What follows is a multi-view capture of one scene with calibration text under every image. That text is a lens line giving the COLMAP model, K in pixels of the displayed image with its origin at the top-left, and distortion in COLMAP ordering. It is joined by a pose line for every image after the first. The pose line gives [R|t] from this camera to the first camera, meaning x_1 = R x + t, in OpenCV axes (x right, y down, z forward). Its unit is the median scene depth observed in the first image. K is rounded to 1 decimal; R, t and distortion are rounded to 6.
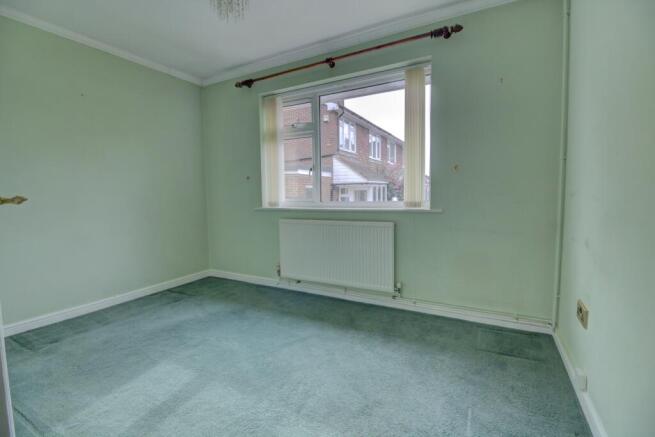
lens RADIAL K [[298.3, 0, 328.1], [0, 298.3, 212.3], [0, 0, 1]] dist [-0.001635, -0.000174]
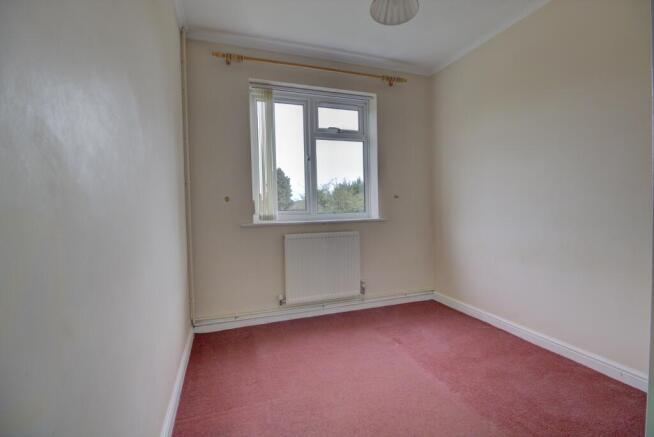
lens RADIAL K [[297.9, 0, 327.6], [0, 297.9, 212.3], [0, 0, 1]] dist [-0.001635, -0.000174]
pose [[0.660965, -0.017973, 0.750202, -0.689598], [0.058482, 0.997906, -0.027619, -0.011022], [-0.748135, 0.062128, 0.660632, 0.354233]]
